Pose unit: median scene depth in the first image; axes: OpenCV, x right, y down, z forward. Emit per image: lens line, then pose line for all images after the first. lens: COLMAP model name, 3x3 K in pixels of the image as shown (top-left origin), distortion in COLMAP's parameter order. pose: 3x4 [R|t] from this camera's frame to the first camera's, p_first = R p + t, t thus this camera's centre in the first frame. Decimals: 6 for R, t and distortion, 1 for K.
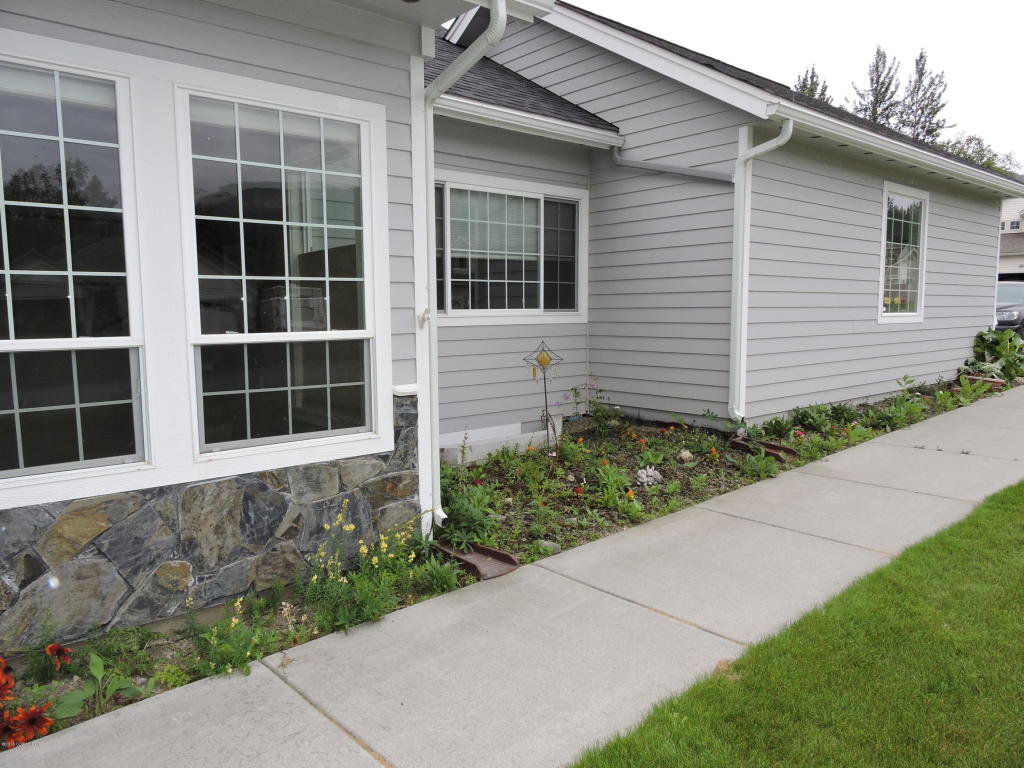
lens RADIAL K [[729.5, 0, 512.0], [0, 729.5, 384.0], [0, 0, 1]] dist [-0.001176, -0.003051]
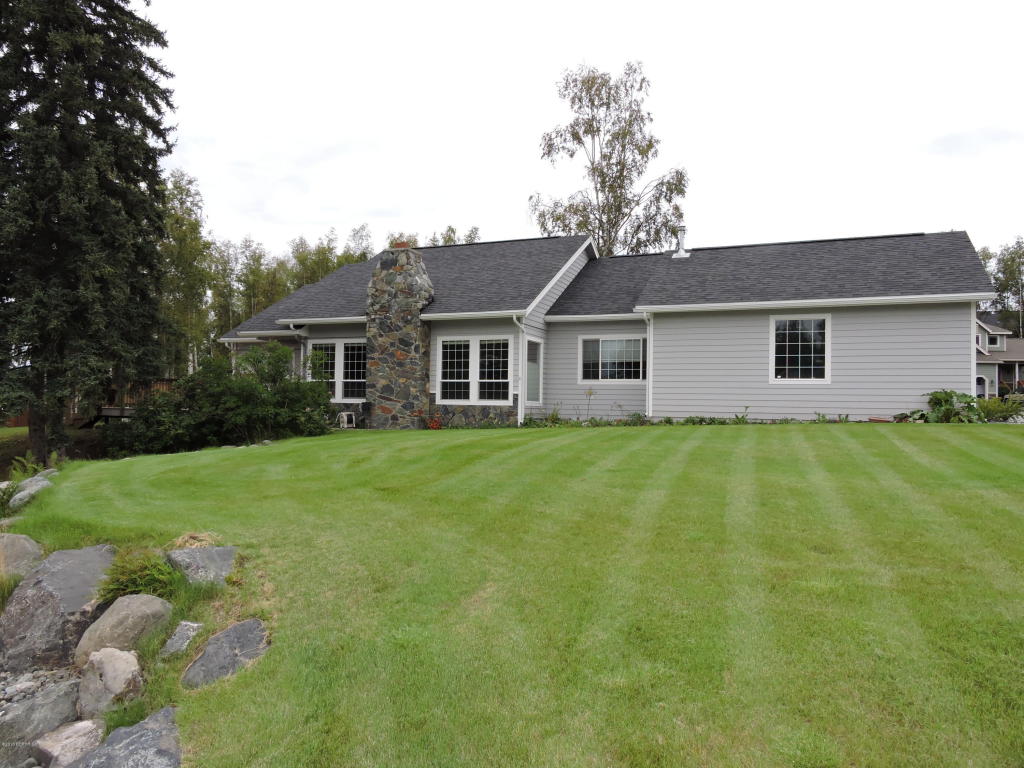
lens RADIAL K [[729.5, 0, 512.0], [0, 729.5, 384.0], [0, 0, 1]] dist [-0.001176, -0.003051]
pose [[0.436467, -0.016783, -0.899564, 4.035829], [-0.112505, 0.990960, -0.073075, 0.295401], [0.892659, 0.133101, 0.430633, -1.038372]]
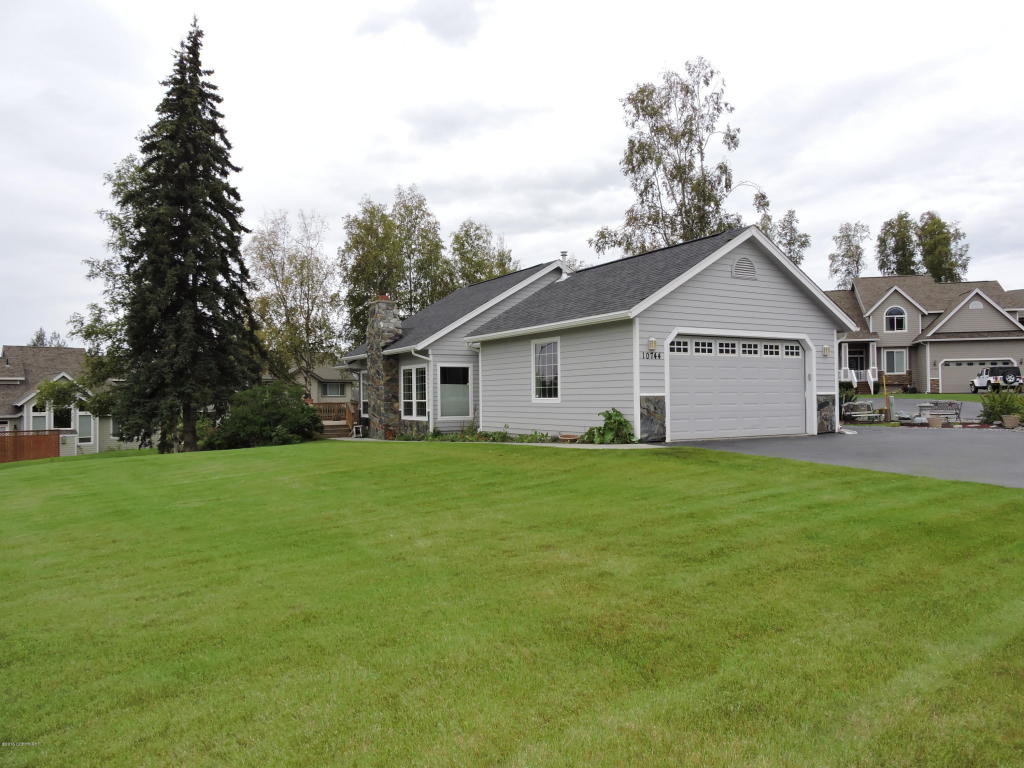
lens RADIAL K [[729.5, 0, 512.0], [0, 729.5, 384.0], [0, 0, 1]] dist [-0.001176, -0.003051]
pose [[-0.181420, -0.010055, -0.983354, 5.413790], [-0.088318, 0.996074, 0.006108, -0.294678], [0.979432, 0.087956, -0.181596, 2.674269]]
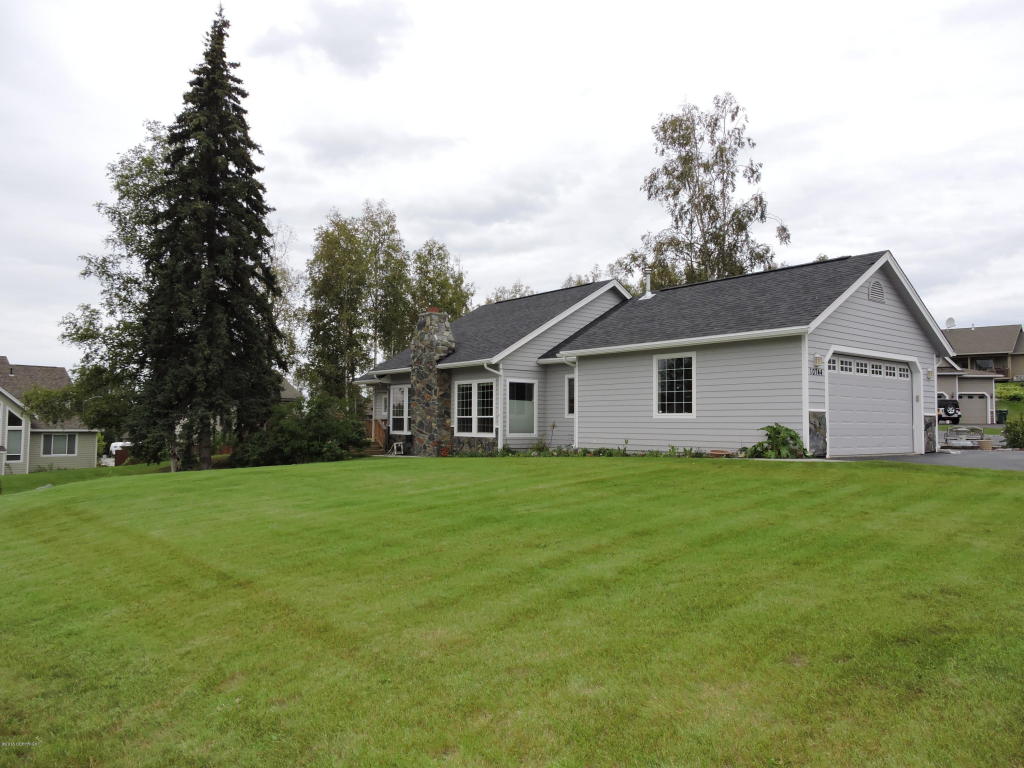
lens RADIAL K [[729.5, 0, 512.0], [0, 729.5, 384.0], [0, 0, 1]] dist [-0.001176, -0.003051]
pose [[-0.034914, -0.049017, -0.998188, 5.439934], [-0.109020, 0.993023, -0.044950, -0.079105], [0.993426, 0.107253, -0.040014, 1.299764]]
